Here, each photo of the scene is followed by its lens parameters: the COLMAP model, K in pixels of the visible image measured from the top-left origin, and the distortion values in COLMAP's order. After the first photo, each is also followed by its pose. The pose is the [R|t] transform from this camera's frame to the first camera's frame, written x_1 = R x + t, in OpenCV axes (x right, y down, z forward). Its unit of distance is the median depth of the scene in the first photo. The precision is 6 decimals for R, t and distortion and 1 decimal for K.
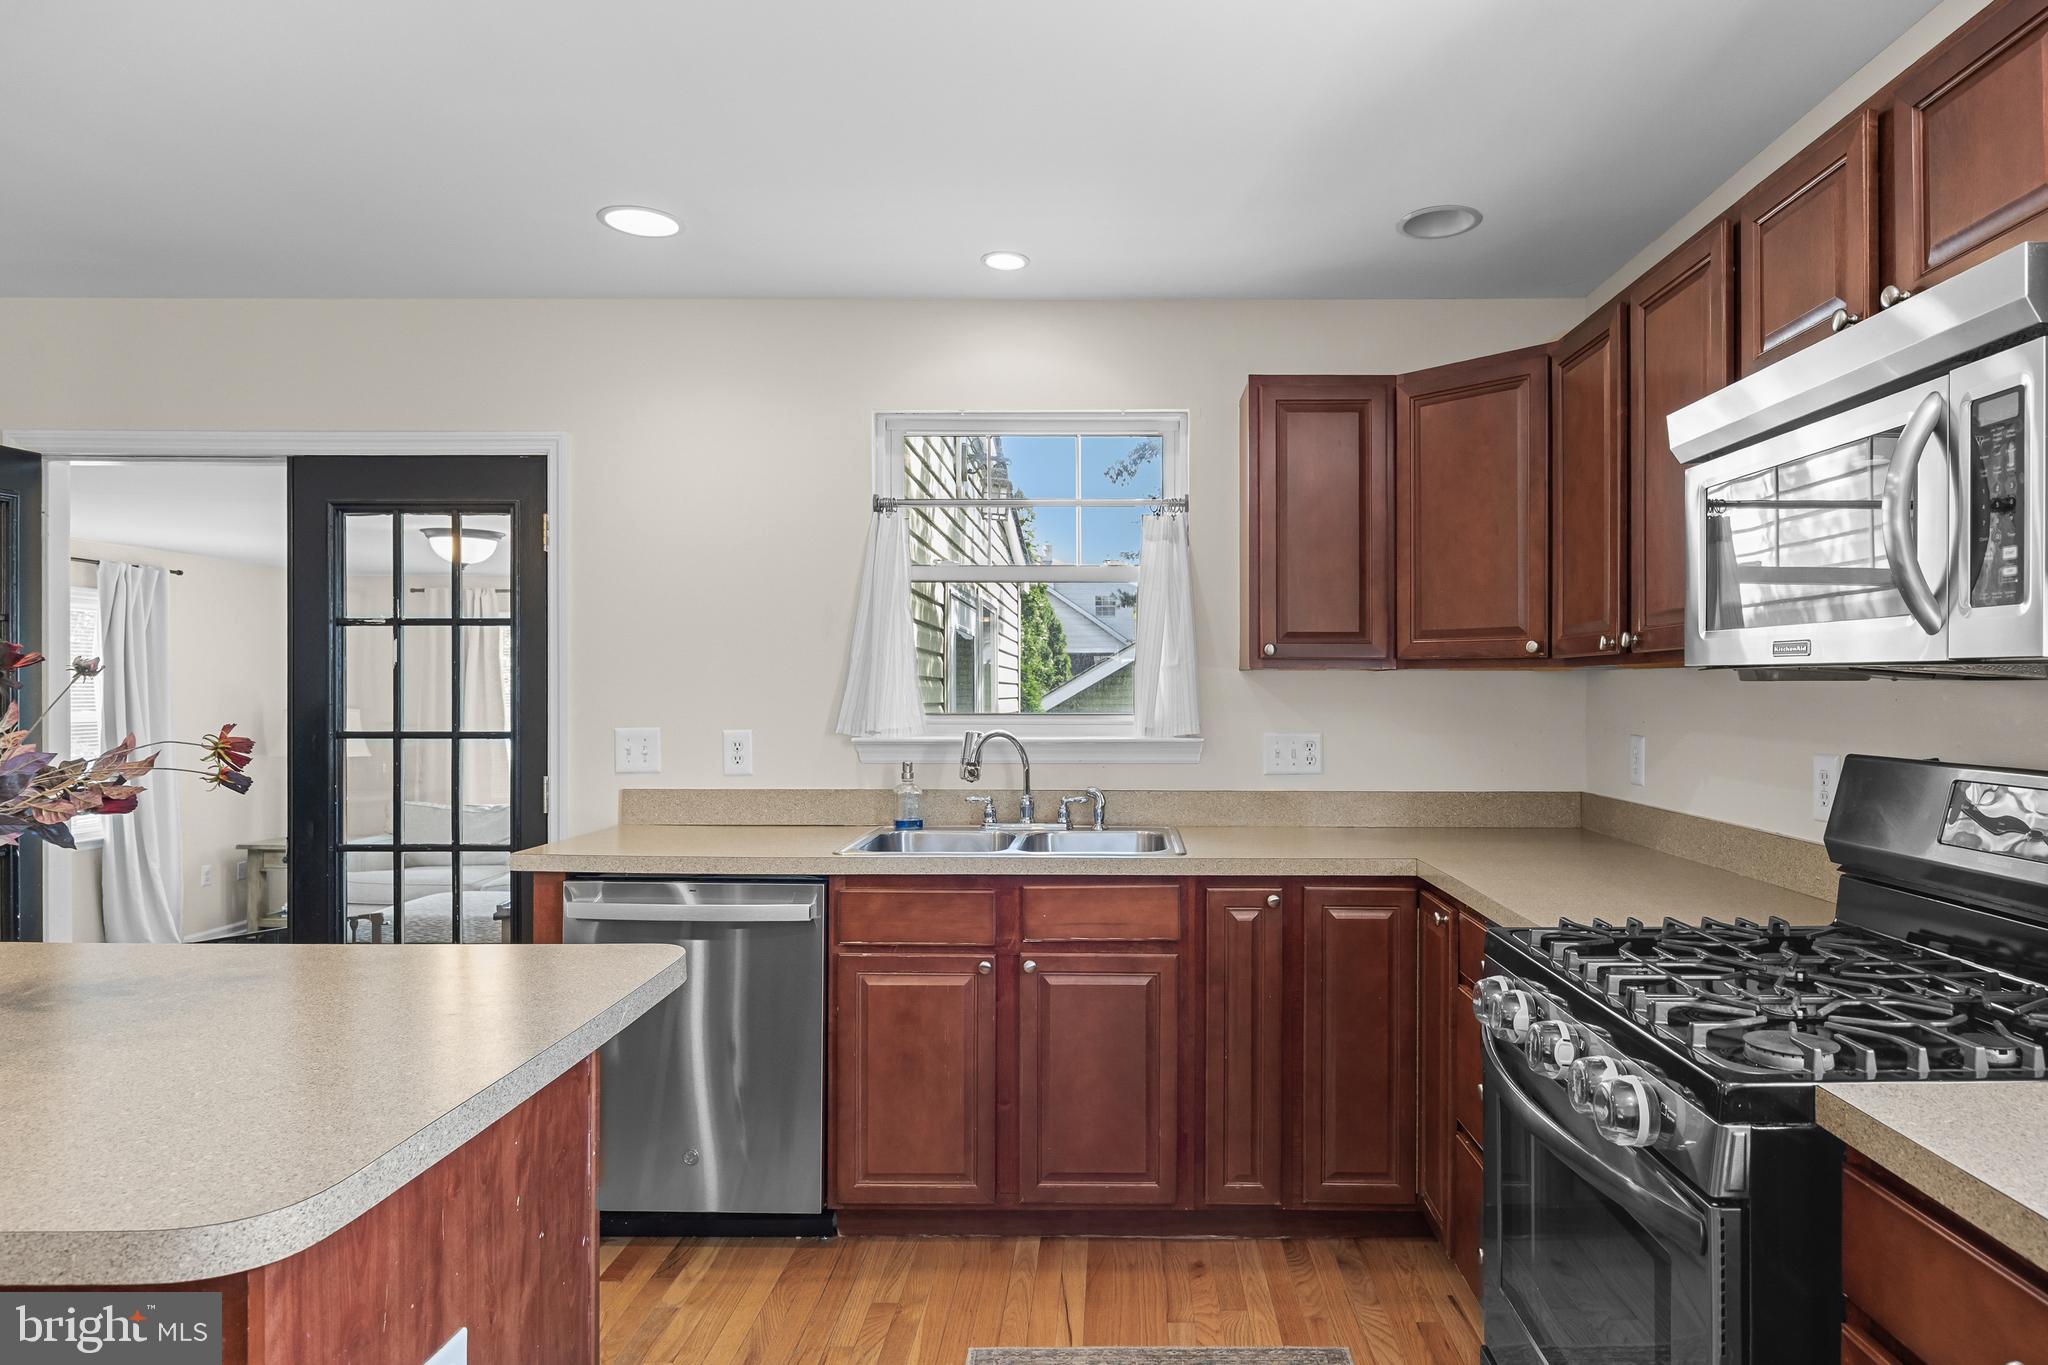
lens RADIAL K [[1192.7, 0, 1114.3], [0, 1192.7, 692.2], [0, 0, 1]] dist [0.001796, -0.000166]
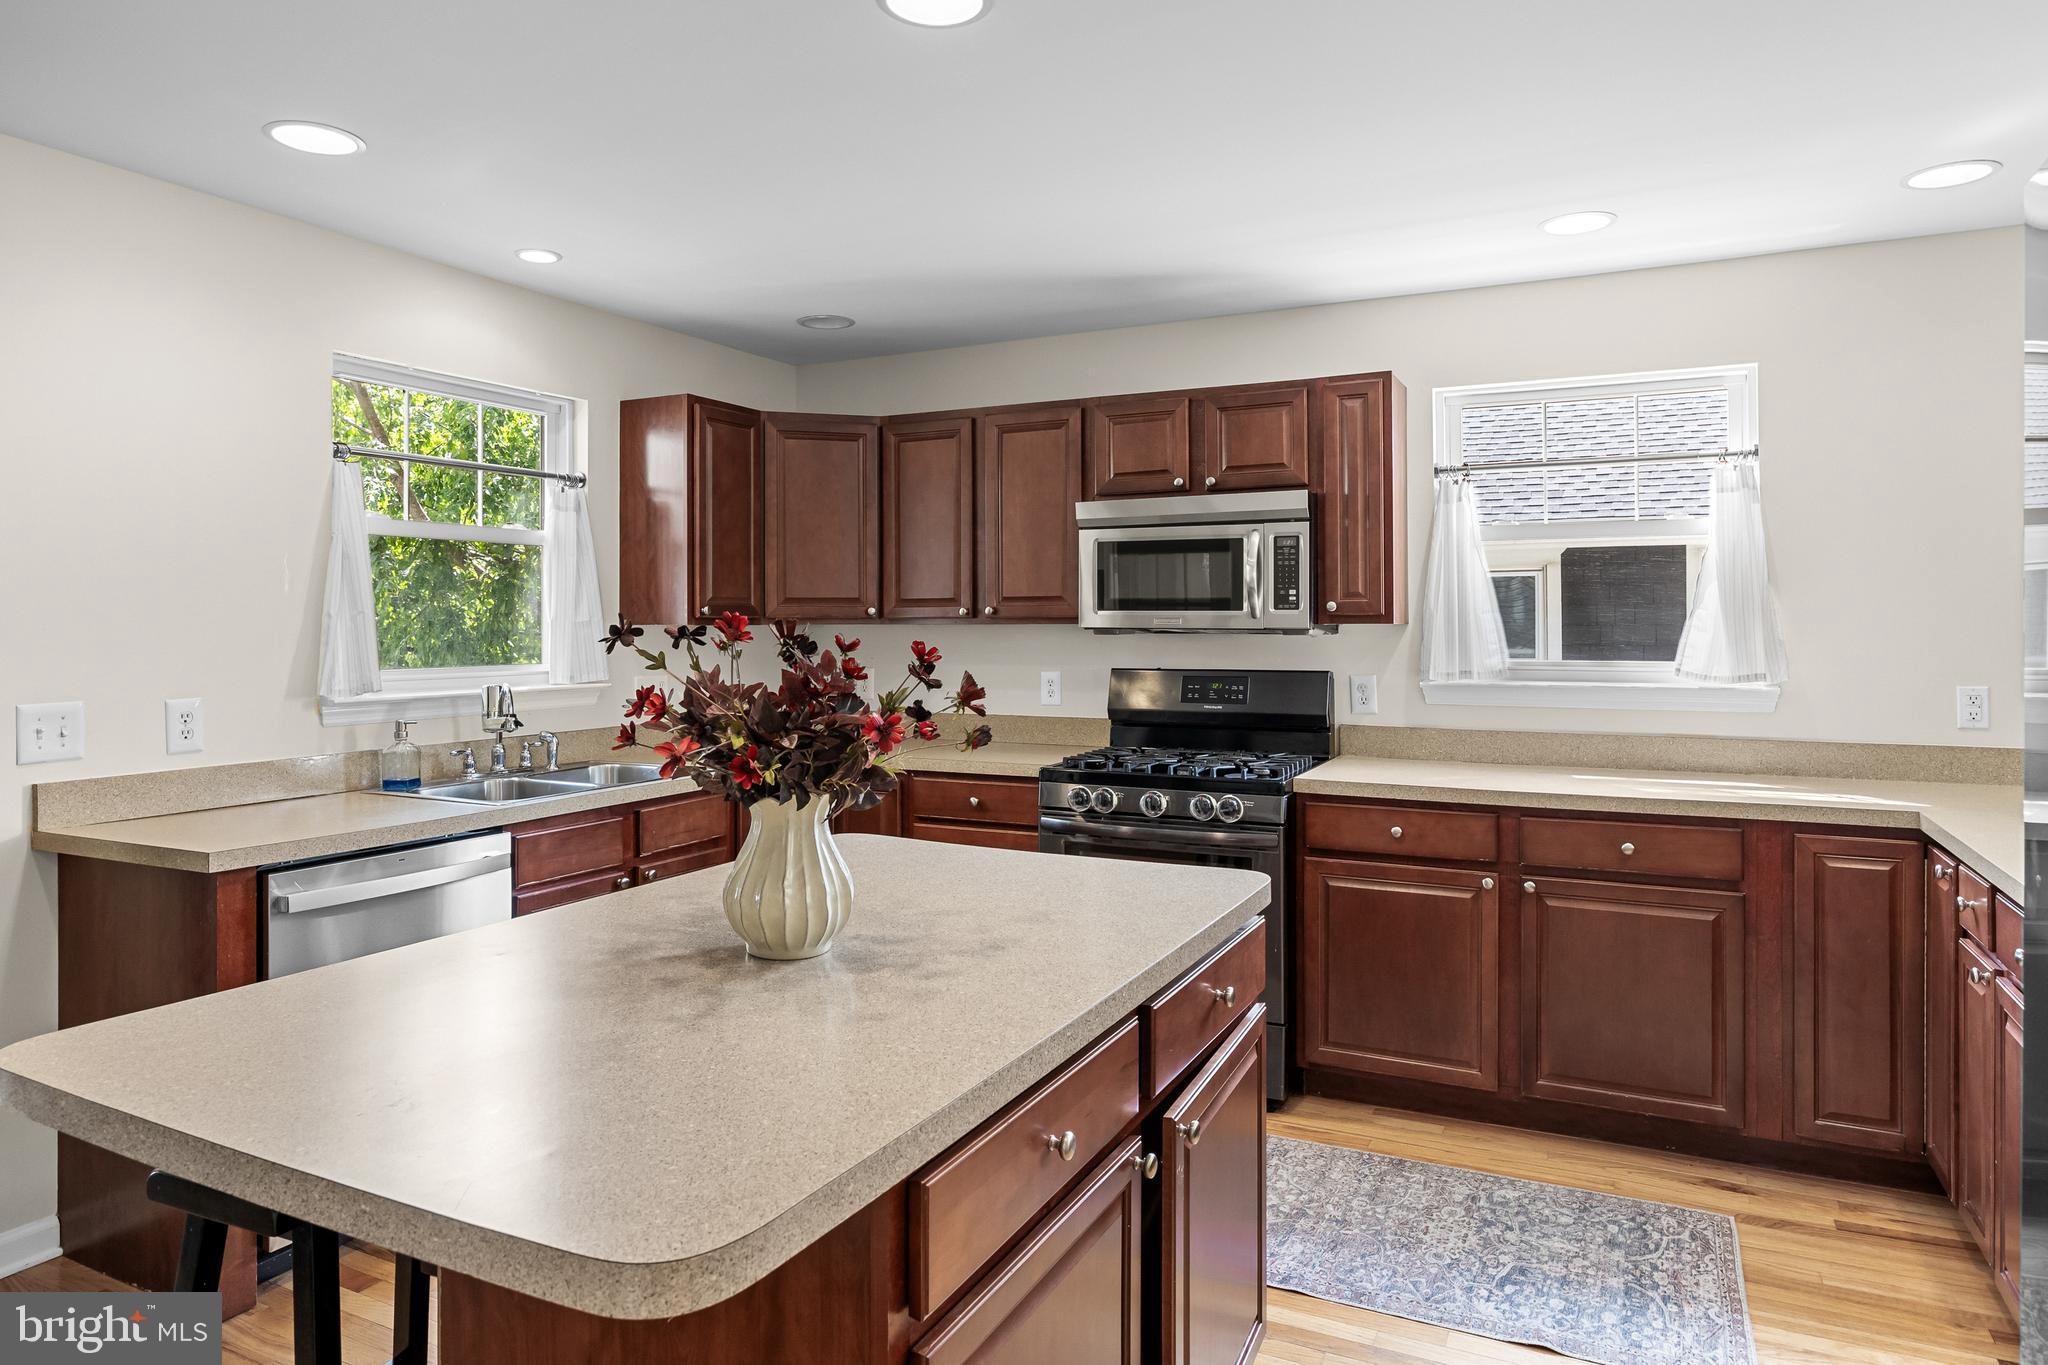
lens RADIAL K [[1224.2, 0, 1023.4], [0, 1224.2, 614.7], [0, 0, 1]] dist [-0.005282, -0.001207]
pose [[0.449592, 0.003410, 0.893228, -0.979958], [0.008251, 0.999934, -0.007970, -0.018571], [-0.893196, 0.010953, 0.449534, 0.107080]]
